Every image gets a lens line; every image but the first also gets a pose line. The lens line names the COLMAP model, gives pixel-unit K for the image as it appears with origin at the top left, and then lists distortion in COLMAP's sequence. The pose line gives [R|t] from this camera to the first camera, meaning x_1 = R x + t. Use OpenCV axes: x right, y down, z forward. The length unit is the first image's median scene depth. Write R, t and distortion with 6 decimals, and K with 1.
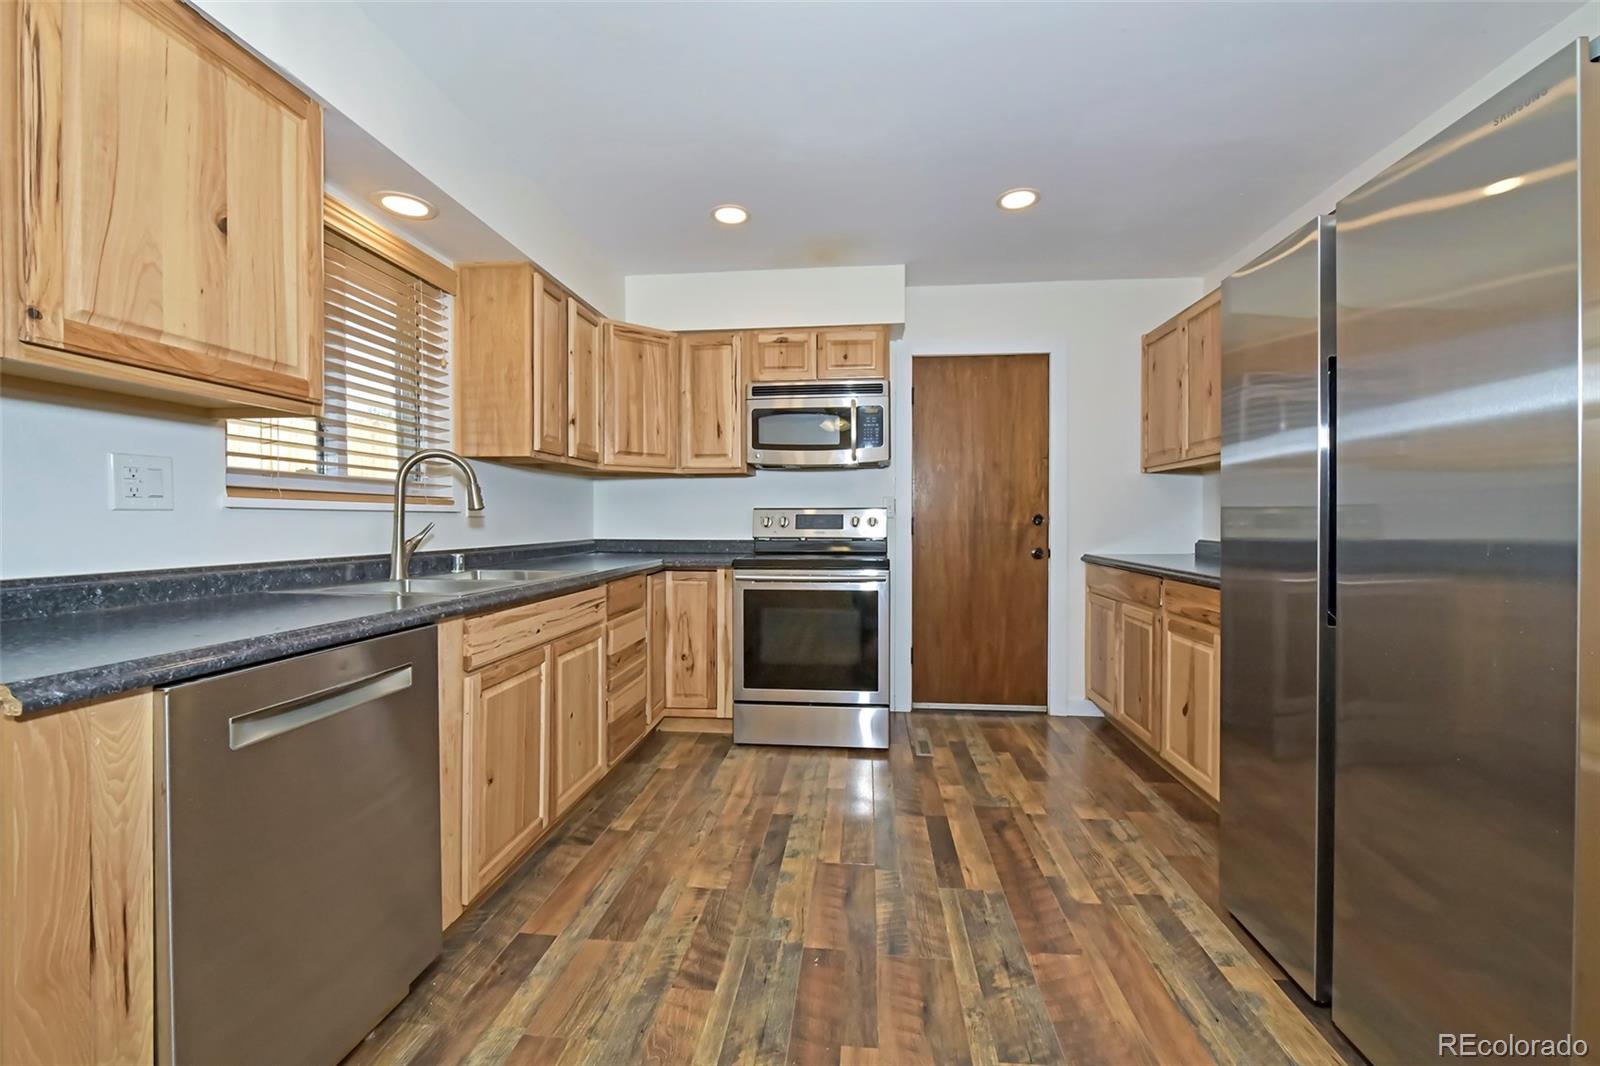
lens RADIAL K [[638.5, 0, 807.2], [0, 638.5, 527.4], [0, 0, 1]] dist [-0.009217, -0.000050]
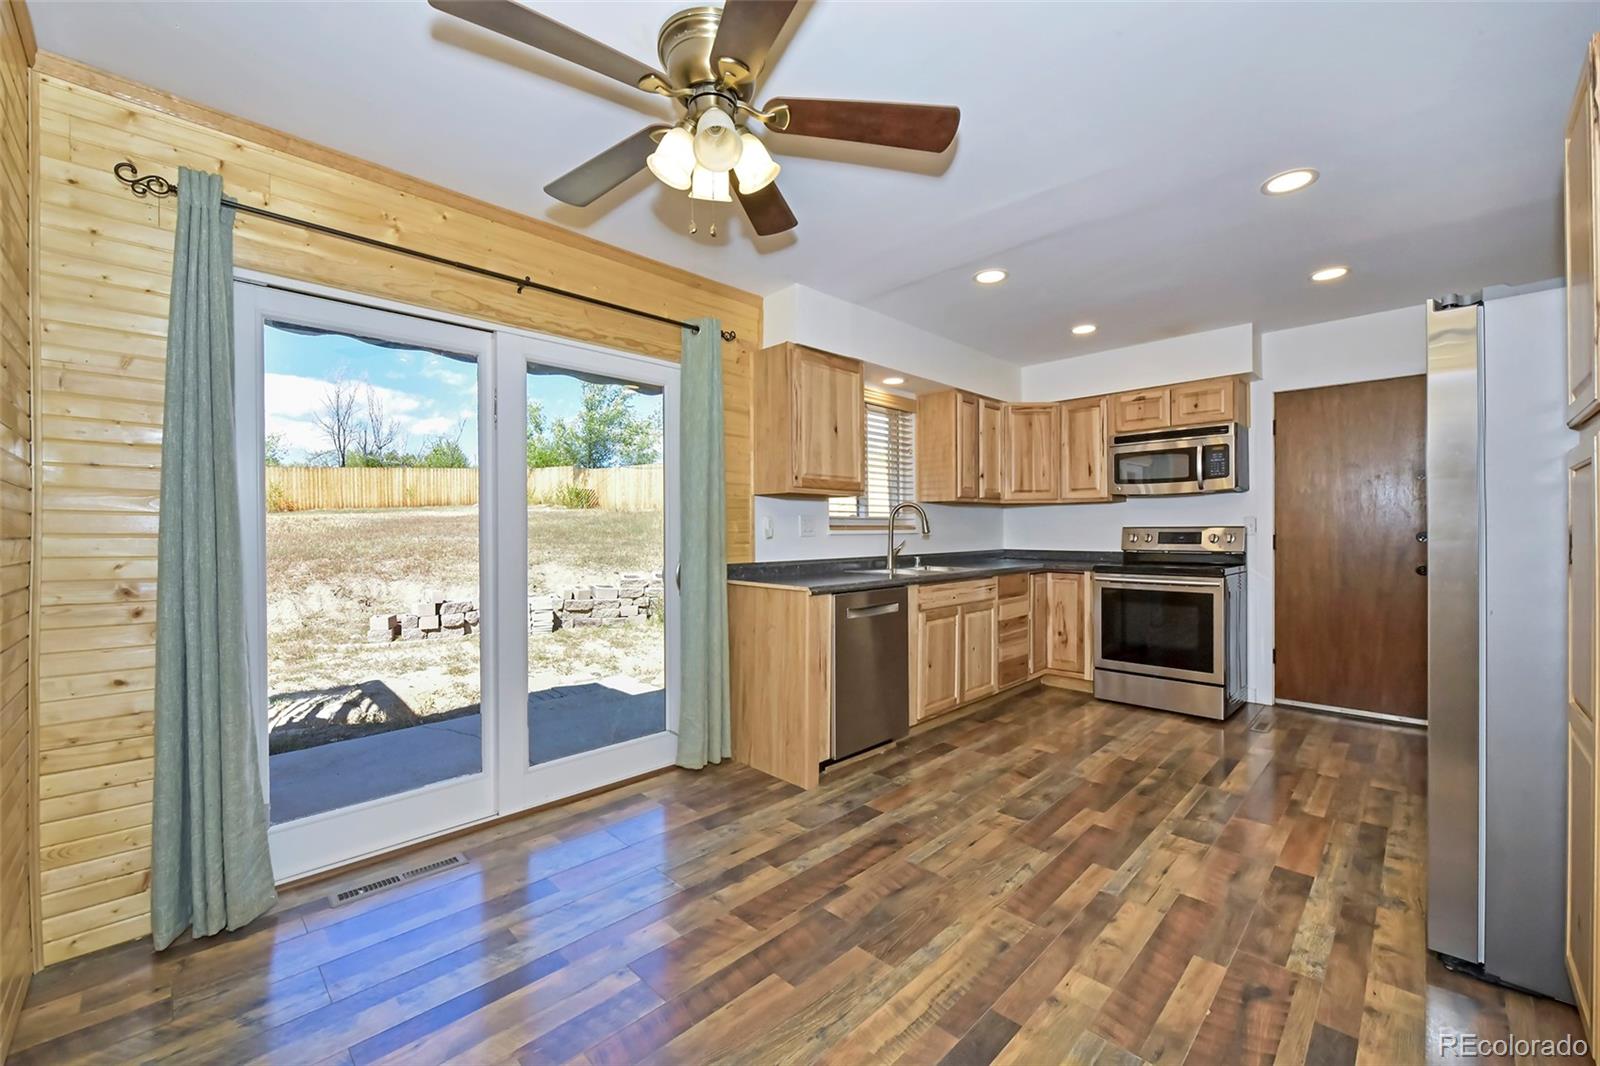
lens RADIAL K [[643.1, 0, 800.0], [0, 643.1, 533.0], [0, 0, 1]] dist [-0.006820, -0.000086]
pose [[0.771803, -0.000309, -0.635862, 0.298991], [-0.001841, 0.999995, -0.002720, -0.016992], [0.635860, 0.003270, 0.771798, -0.523473]]
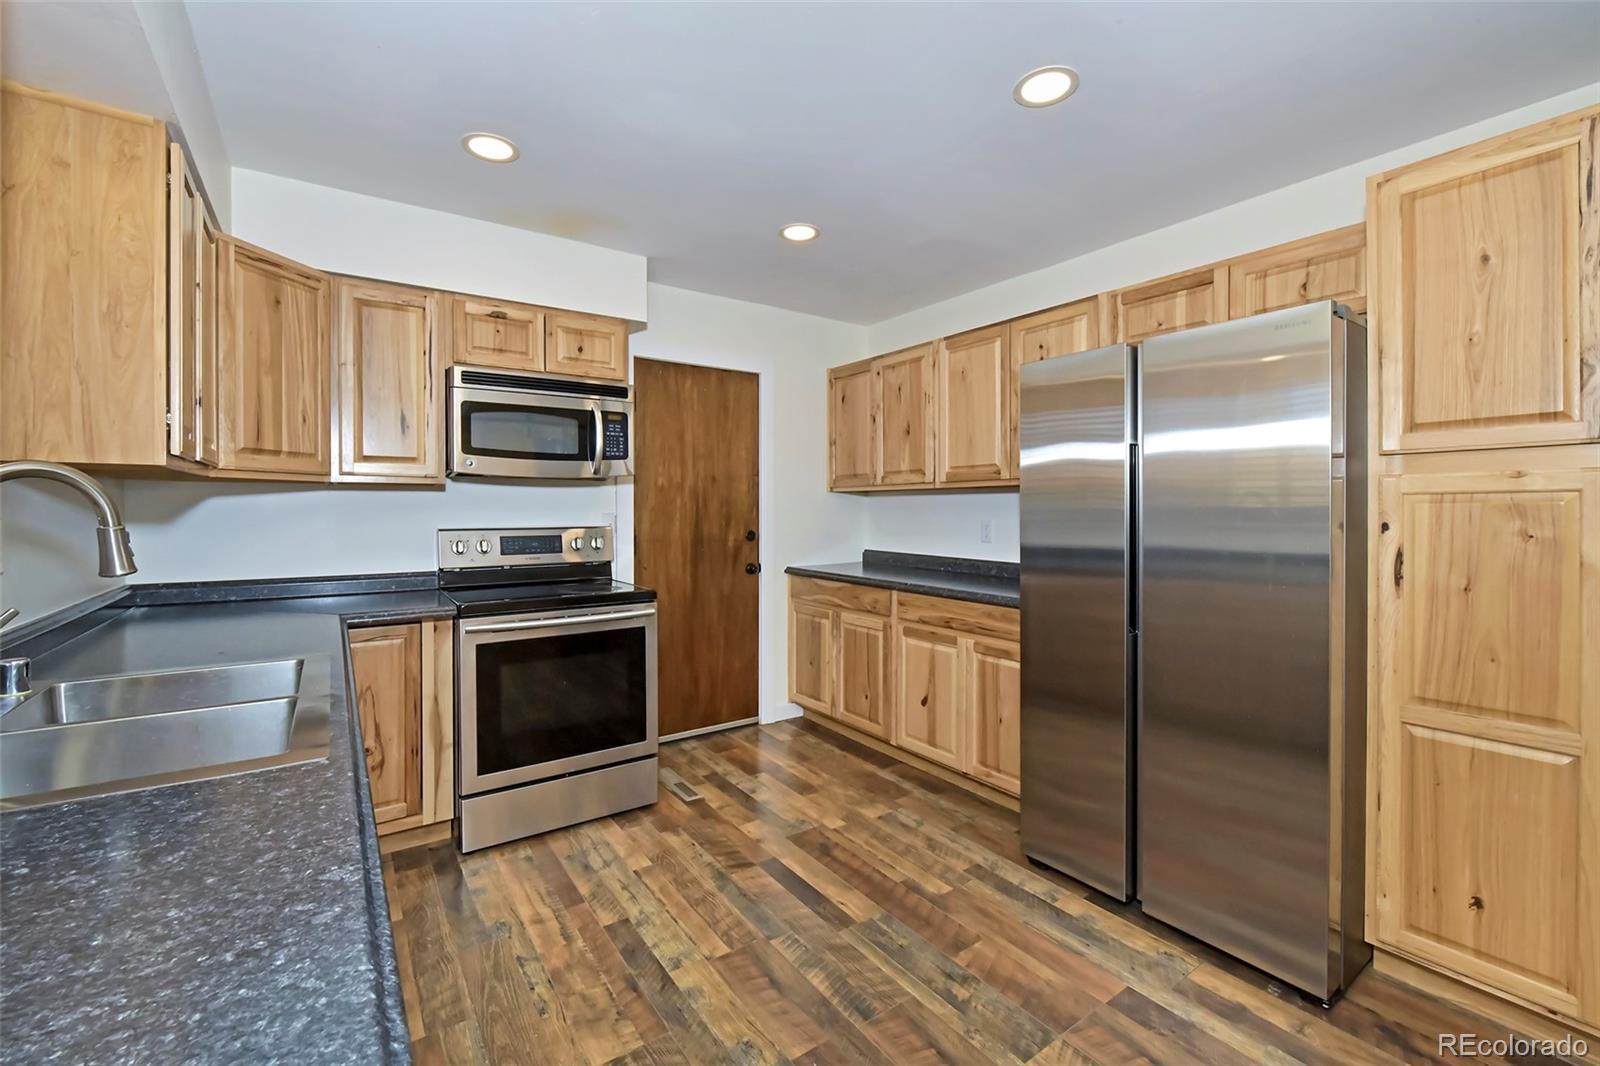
lens RADIAL K [[672.7, 0, 800.7], [0, 672.7, 516.0], [0, 0, 1]] dist [-0.007933, -0.000446]
pose [[0.759834, -0.006910, 0.650081, -0.340847], [0.006458, 0.999974, 0.003081, -0.056836], [-0.650086, 0.001857, 0.759859, 0.162828]]
